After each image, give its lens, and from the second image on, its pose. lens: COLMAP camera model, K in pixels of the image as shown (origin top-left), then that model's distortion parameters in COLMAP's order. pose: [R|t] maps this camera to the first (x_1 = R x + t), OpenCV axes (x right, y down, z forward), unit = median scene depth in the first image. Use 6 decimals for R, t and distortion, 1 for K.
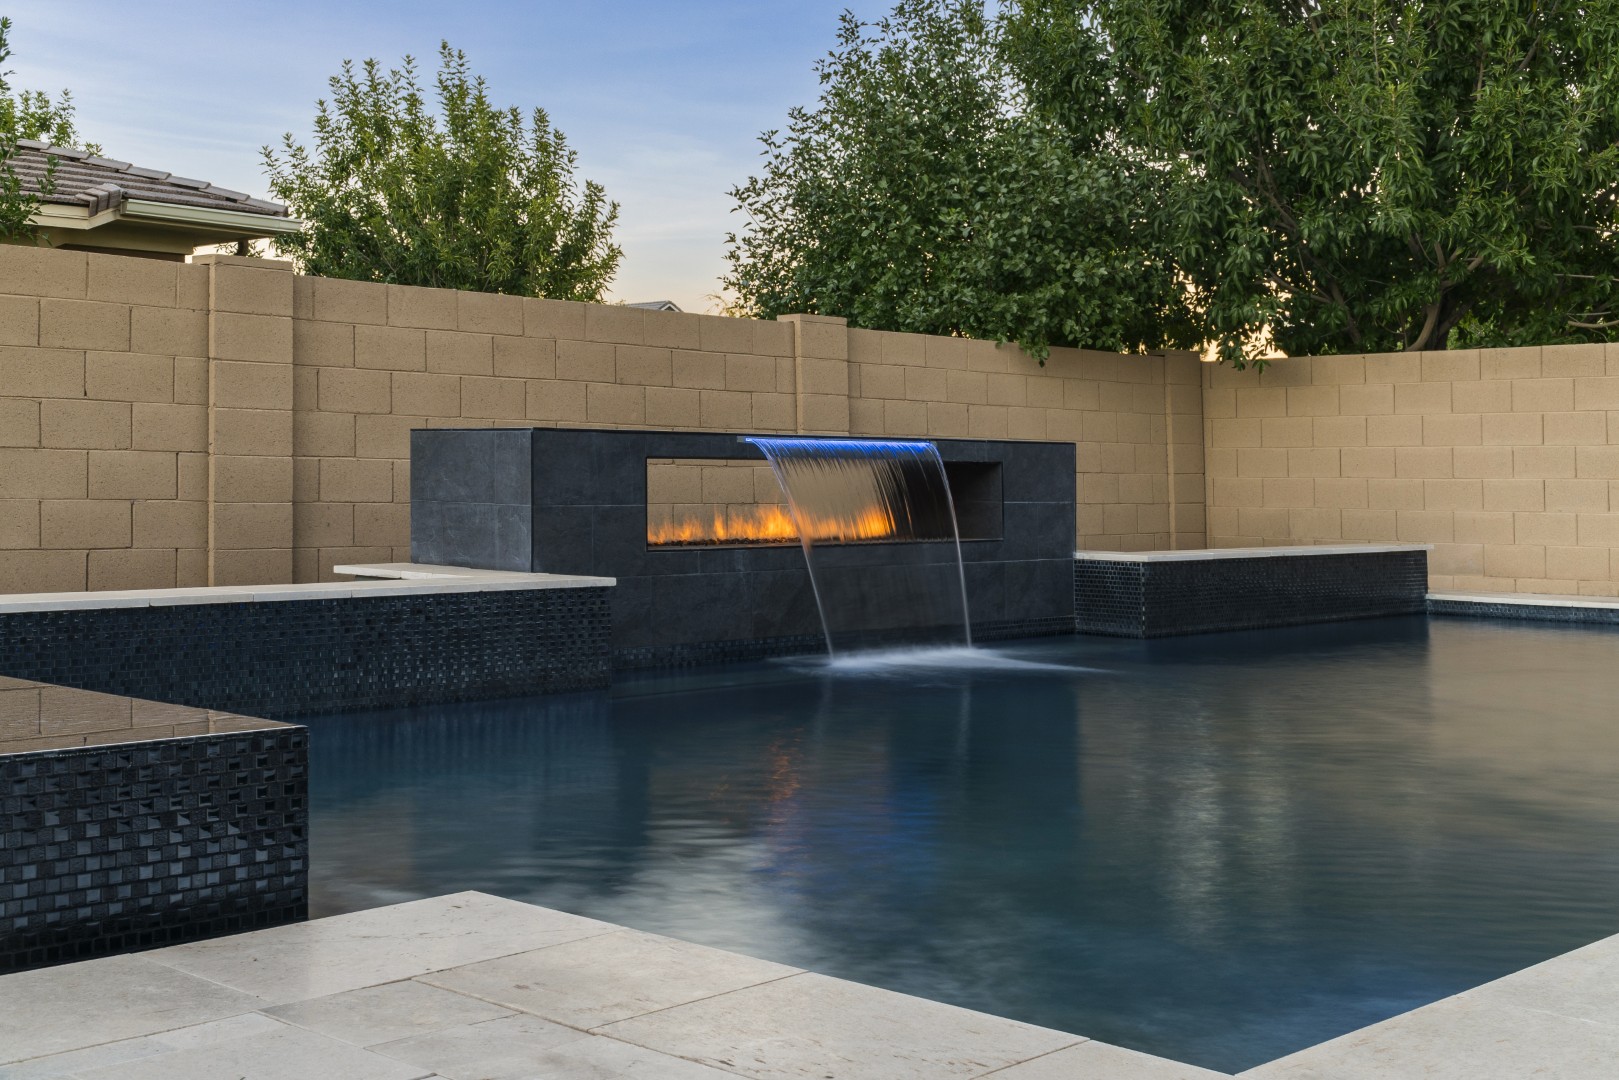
lens RADIAL K [[2099.7, 0, 809.5], [0, 2099.7, 540.0], [0, 0, 1]] dist [0.167538, 0.002765]
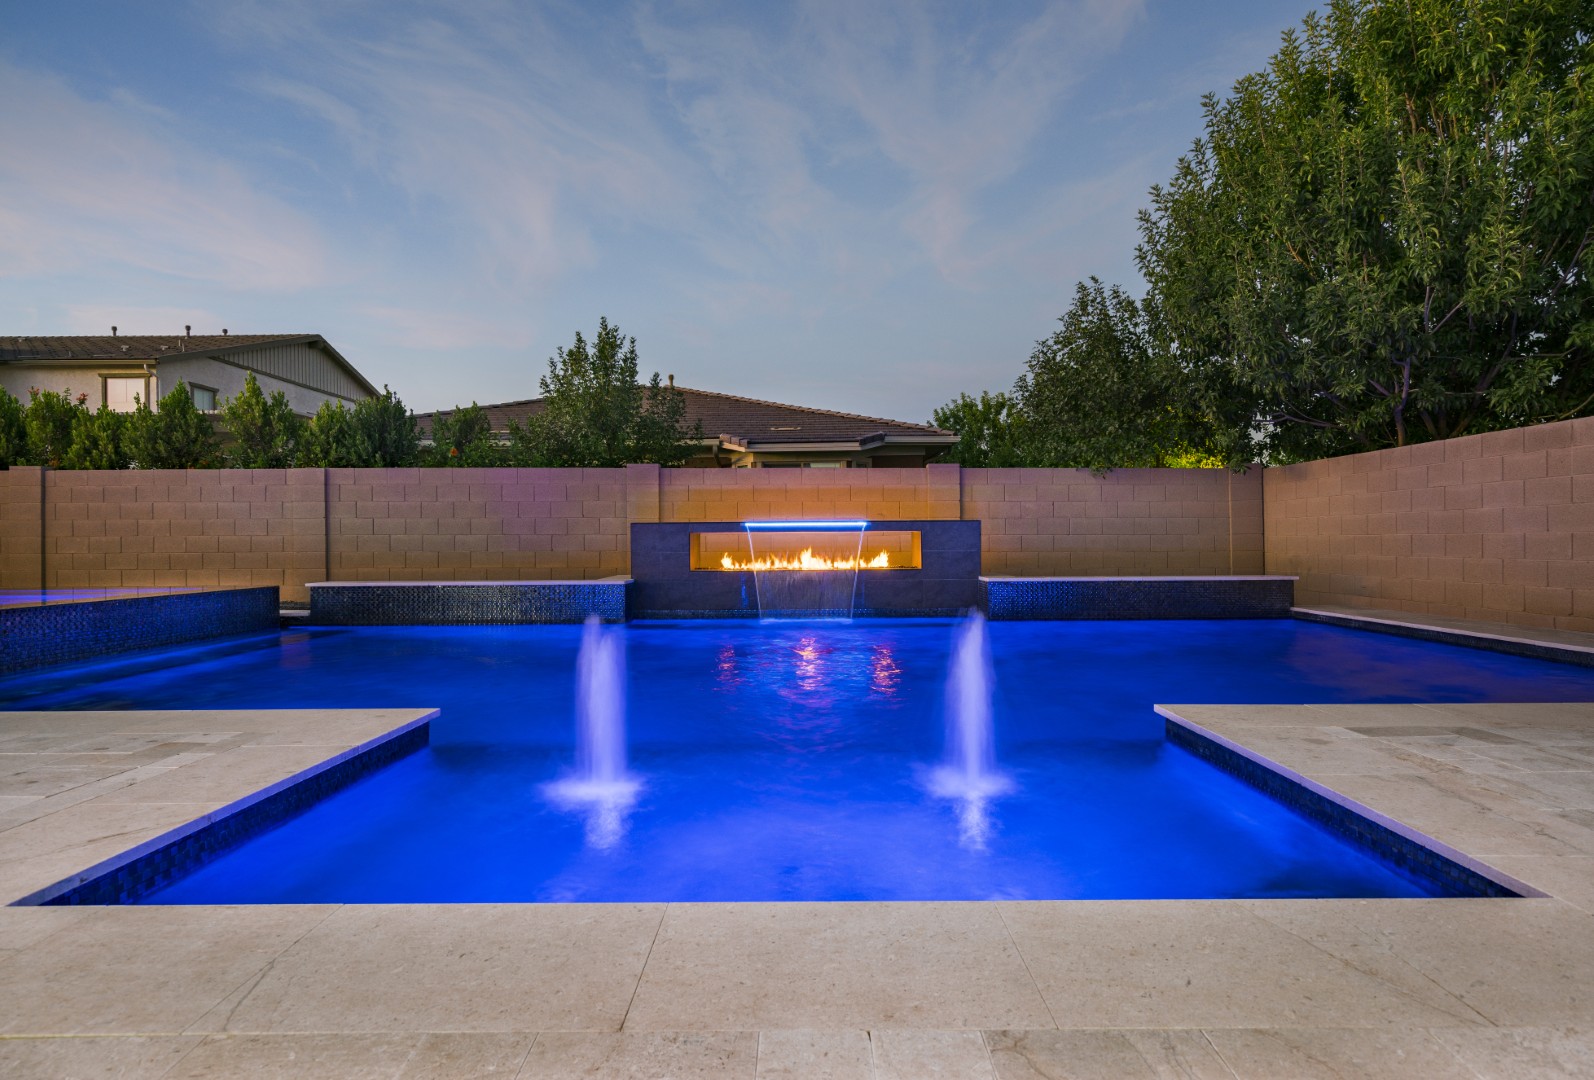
lens RADIAL K [[815.0, 0, 797.0], [0, 815.0, 540.0], [0, 0, 1]] dist [0.000620, 0.000058]
pose [[0.685443, -0.010250, -0.728054, 0.505575], [-0.008825, 0.999711, -0.022383, -0.008064], [0.728073, 0.021767, 0.685154, 0.319127]]
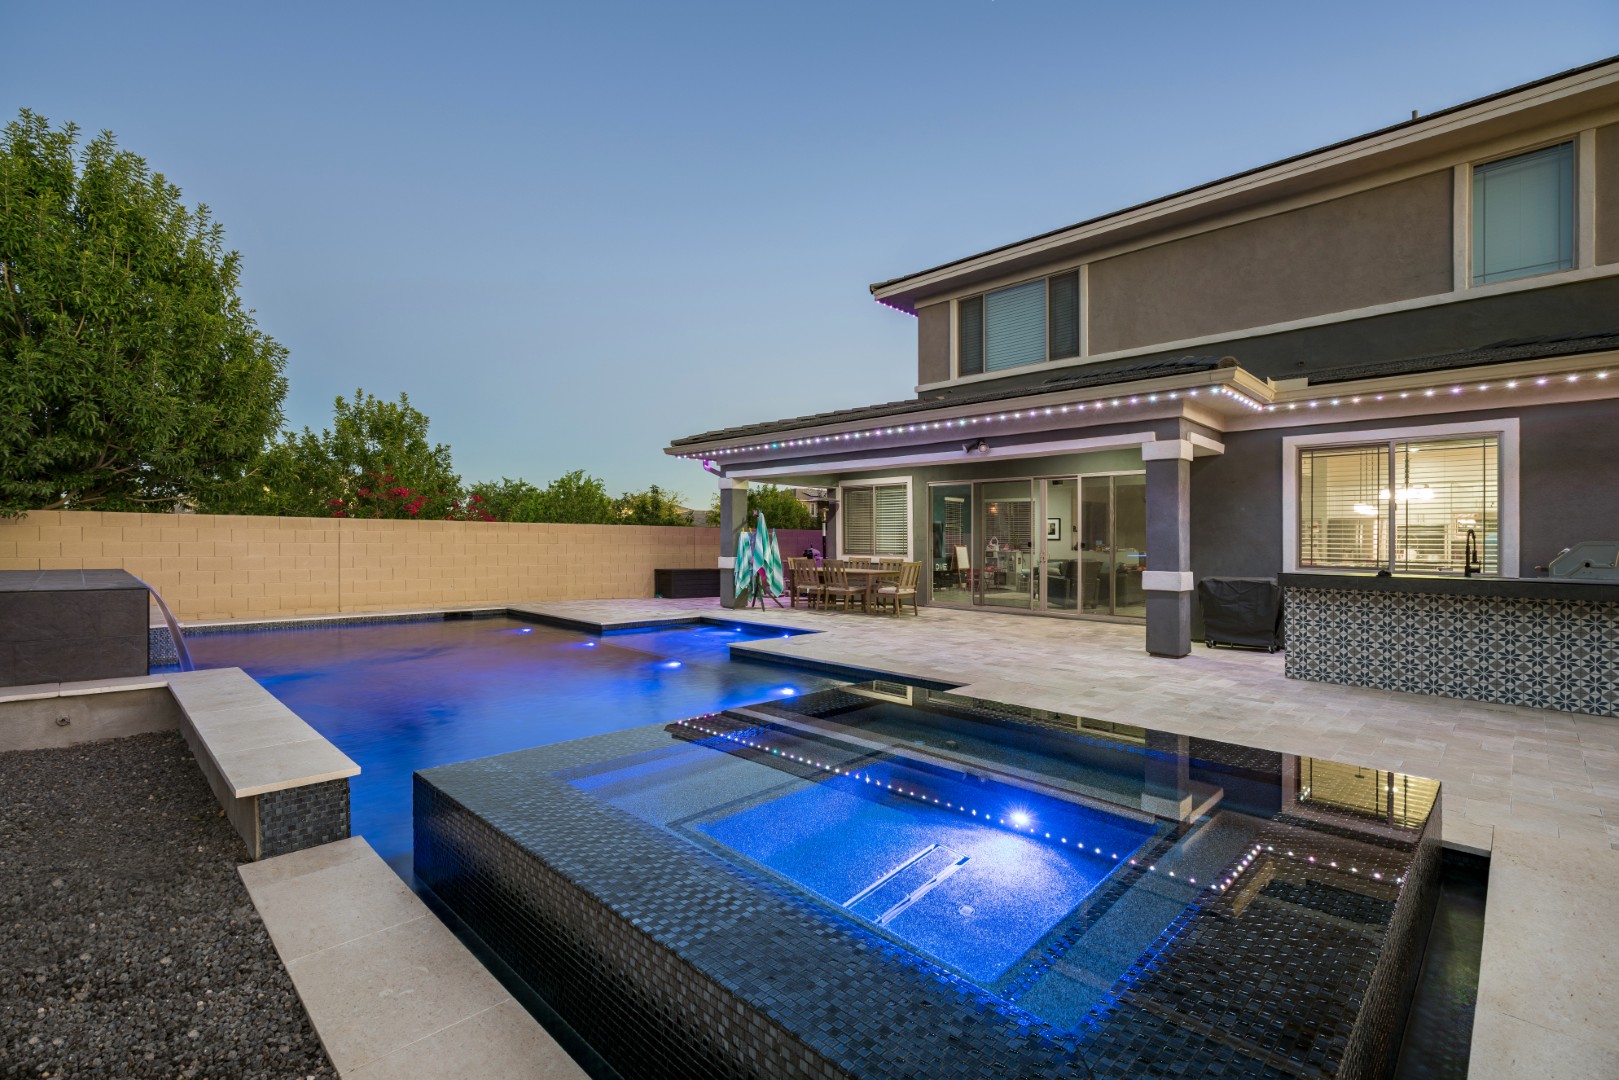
lens RADIAL K [[726.2, 0, 809.5], [0, 726.2, 540.0], [0, 0, 1]] dist [-0.001771, 0.000665]
pose [[0.007123, 0.000085, 0.999975, -0.452933], [0.023245, 0.999730, -0.000251, -0.049140], [-0.999704, 0.023246, 0.007119, 0.339347]]
